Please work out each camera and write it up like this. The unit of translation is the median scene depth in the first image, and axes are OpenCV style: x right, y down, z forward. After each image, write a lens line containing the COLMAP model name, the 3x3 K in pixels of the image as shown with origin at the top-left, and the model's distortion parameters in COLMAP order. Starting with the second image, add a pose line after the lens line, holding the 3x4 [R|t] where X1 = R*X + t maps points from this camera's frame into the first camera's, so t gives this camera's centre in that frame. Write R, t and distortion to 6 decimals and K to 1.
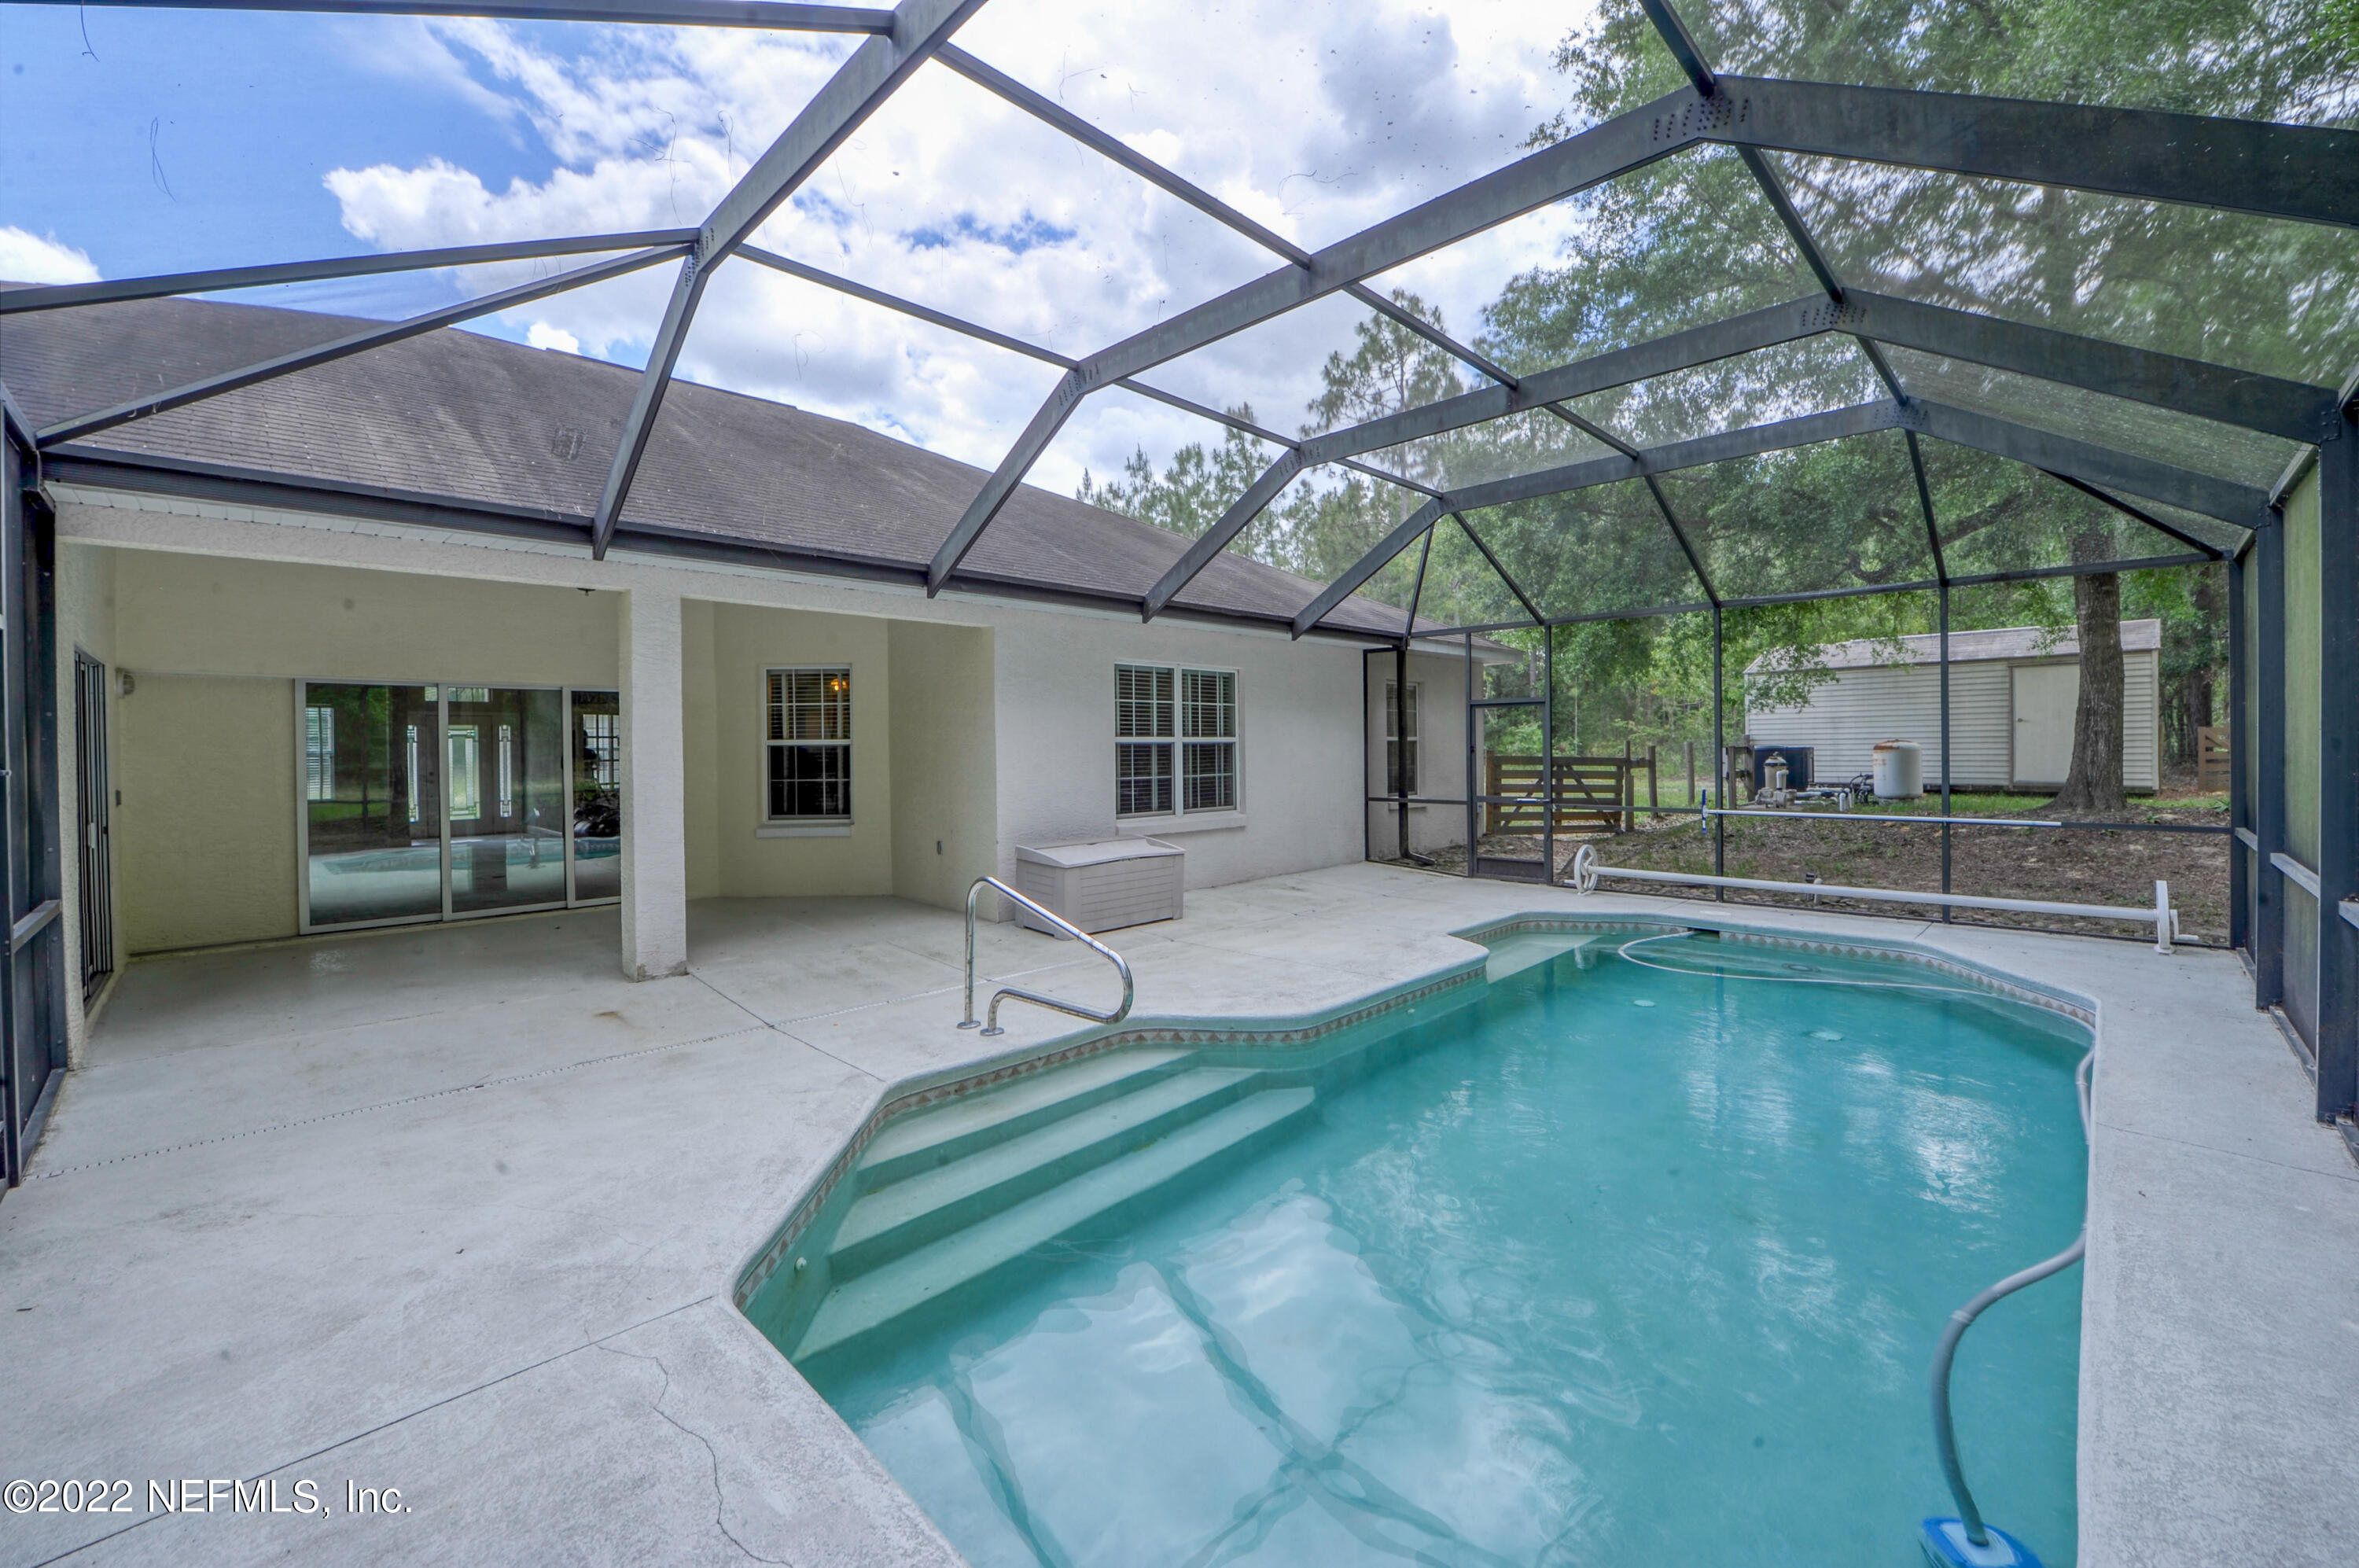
lens RADIAL K [[944.4, 0, 1187.3], [0, 944.4, 758.4], [0, 0, 1]] dist [-0.015147, -0.004693]
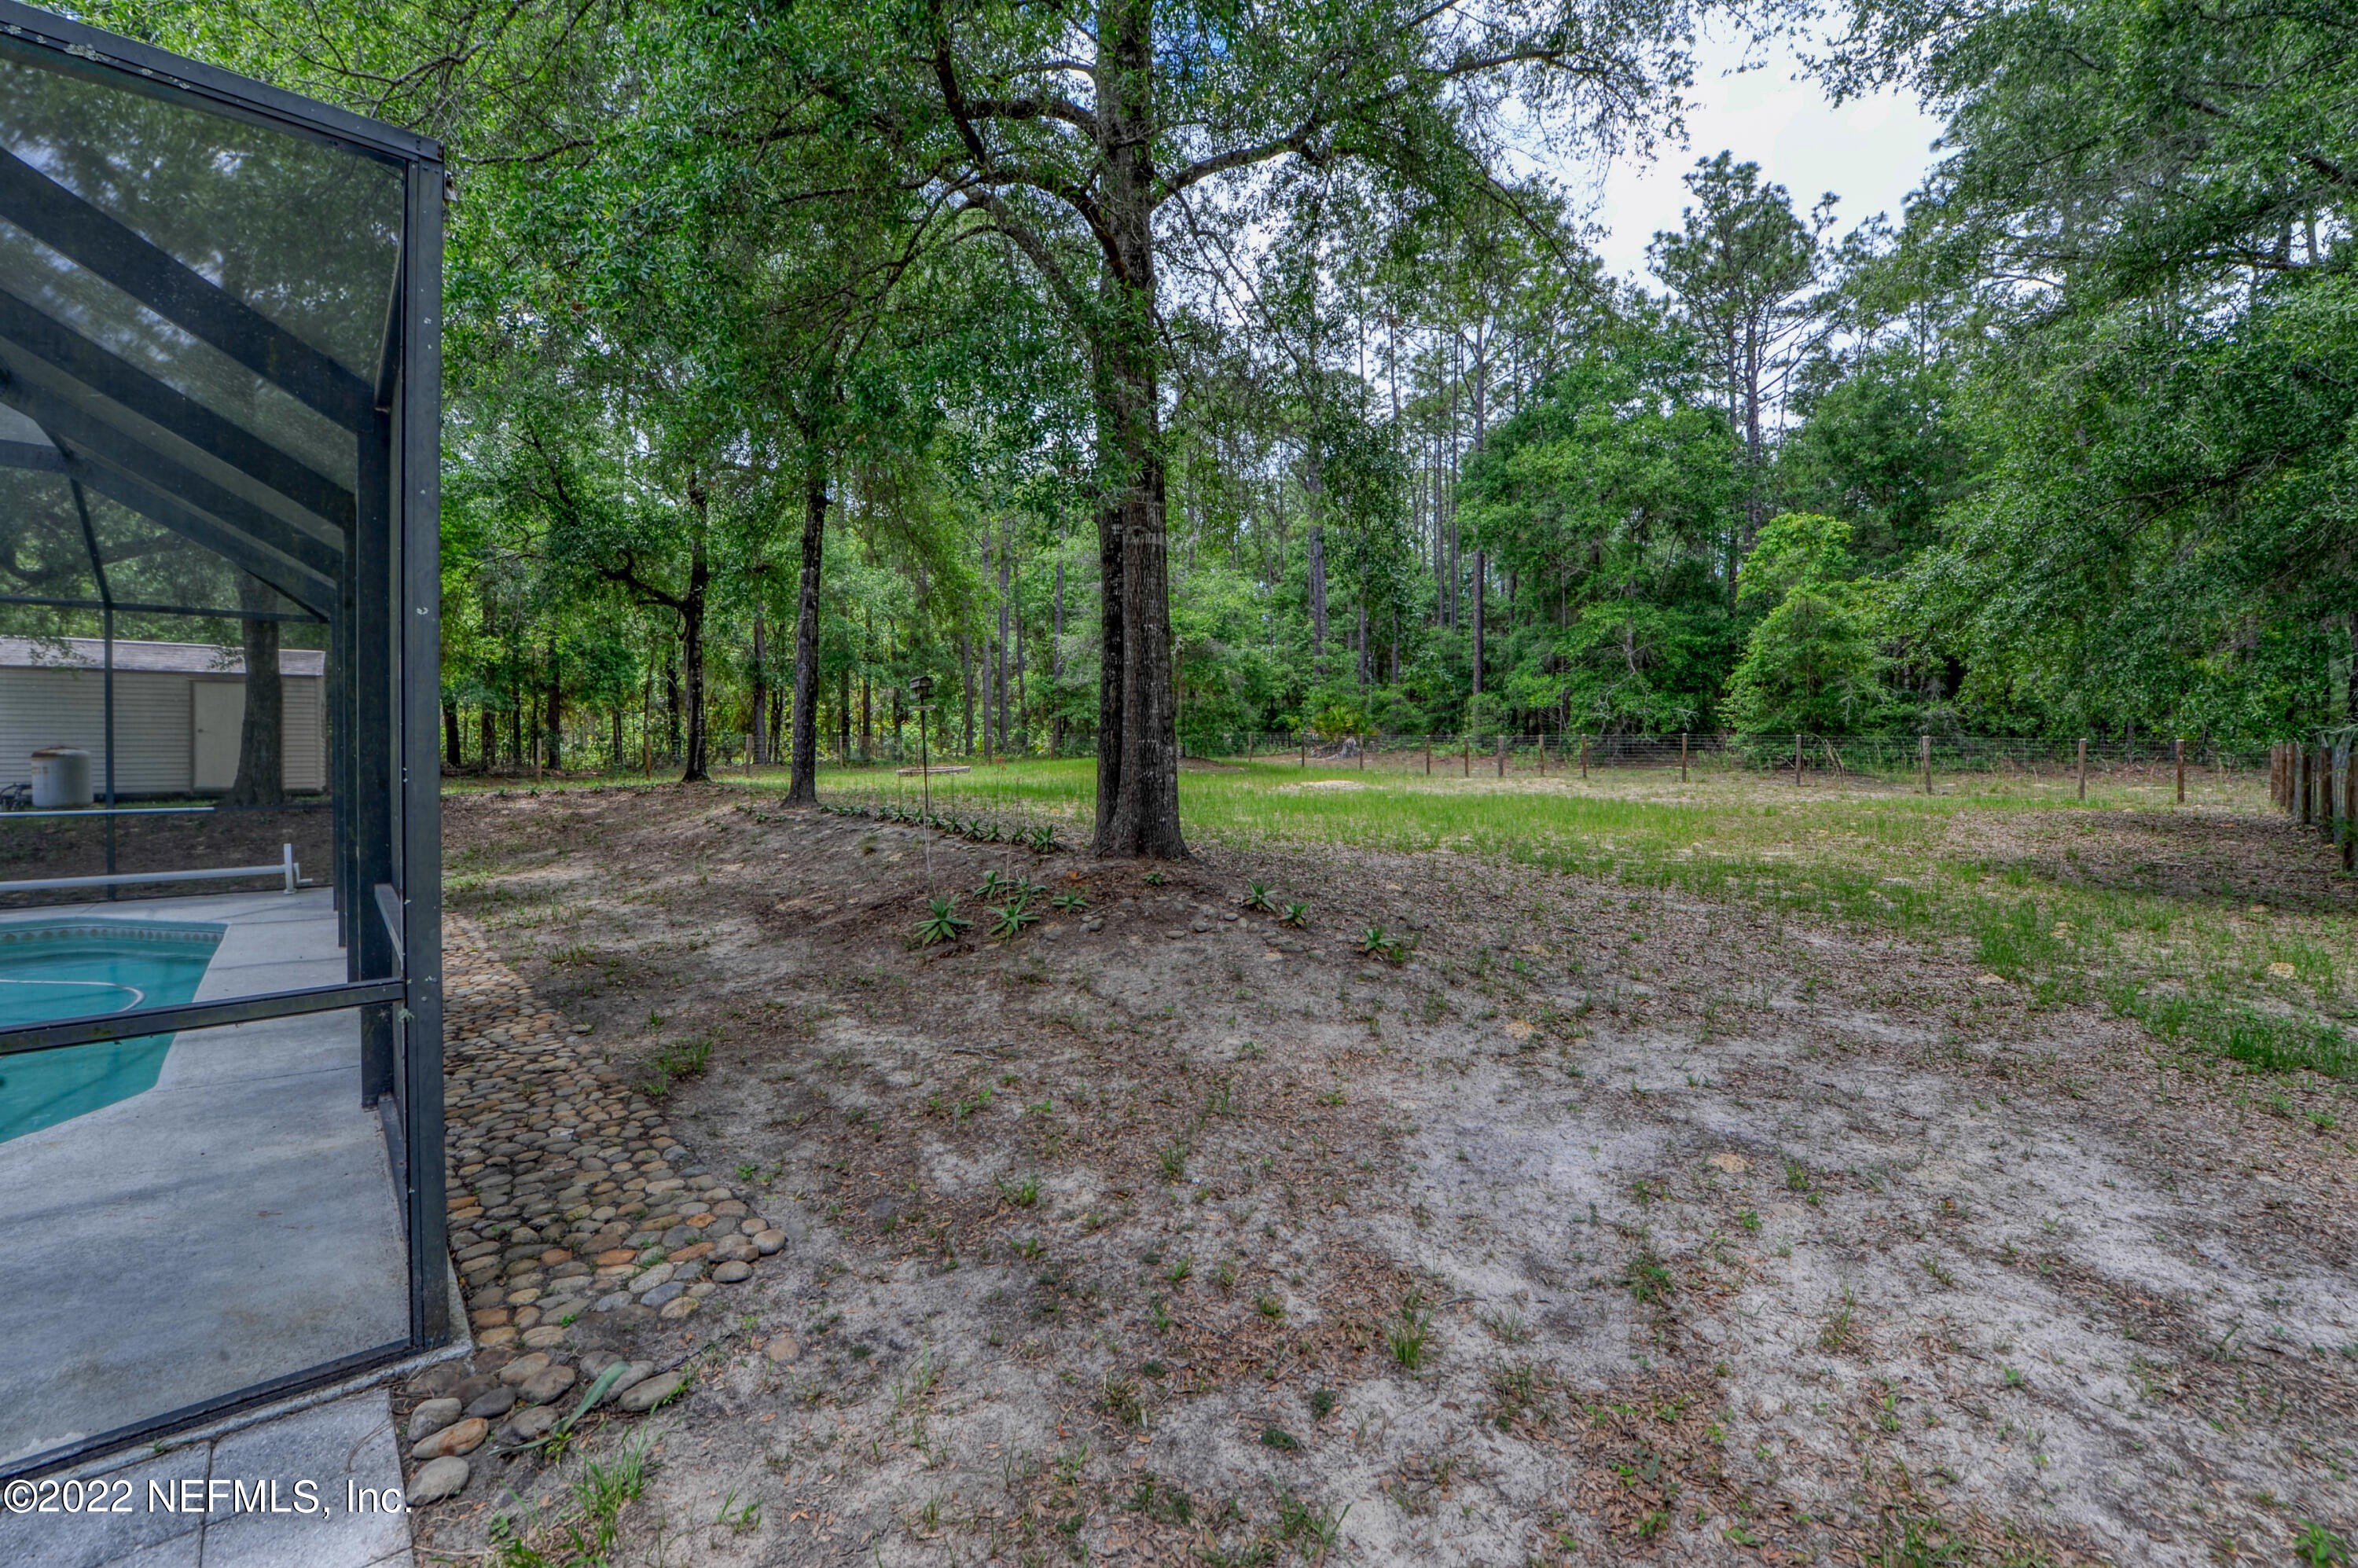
lens RADIAL K [[944.0, 0, 1186.8], [0, 944.0, 758.5], [0, 0, 1]] dist [-0.015147, -0.004693]
pose [[0.032178, 0.008793, 0.999443, -0.173898], [0.009531, 0.999913, -0.009104, 0.015574], [-0.999437, 0.009819, 0.032092, -0.231212]]
